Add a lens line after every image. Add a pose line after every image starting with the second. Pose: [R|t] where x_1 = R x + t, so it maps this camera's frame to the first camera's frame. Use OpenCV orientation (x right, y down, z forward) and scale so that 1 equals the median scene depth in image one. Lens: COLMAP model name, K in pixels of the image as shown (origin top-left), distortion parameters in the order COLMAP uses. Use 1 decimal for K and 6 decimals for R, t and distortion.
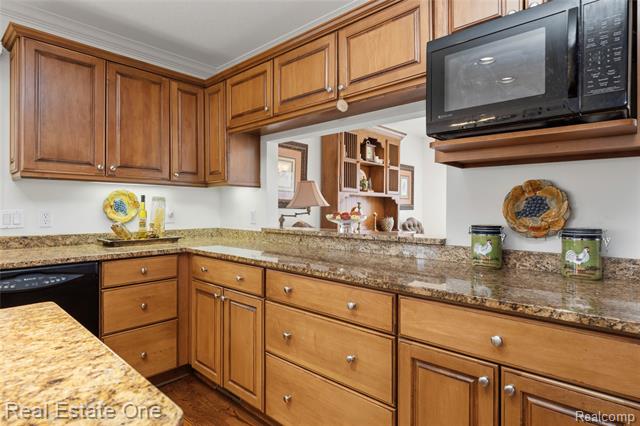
lens RADIAL K [[343.6, 0, 320.0], [0, 343.6, 213.0], [0, 0, 1]] dist [0.018621, -0.000301]
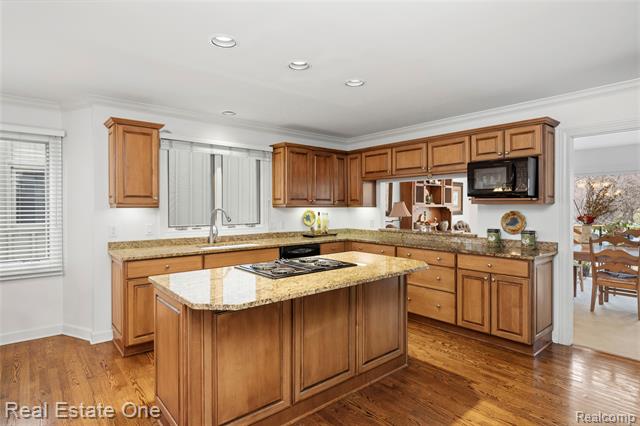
lens RADIAL K [[343.6, 0, 320.0], [0, 343.6, 213.0], [0, 0, 1]] dist [0.018621, -0.000301]
pose [[0.991917, -0.002508, -0.126861, -0.270631], [0.003252, 0.999979, 0.005660, -0.060164], [0.126845, -0.006027, 0.991904, -0.997659]]
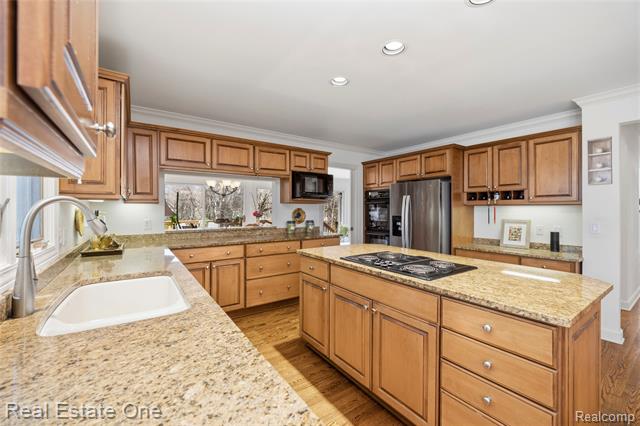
lens RADIAL K [[272.8, 0, 320.7], [0, 272.8, 205.9], [0, 0, 1]] dist [0.000045, 0.000016]
pose [[0.223357, -0.004042, 0.974728, -1.300989], [-0.003955, 0.999979, 0.005053, -0.079908], [-0.974729, -0.004983, 0.223337, 0.073651]]
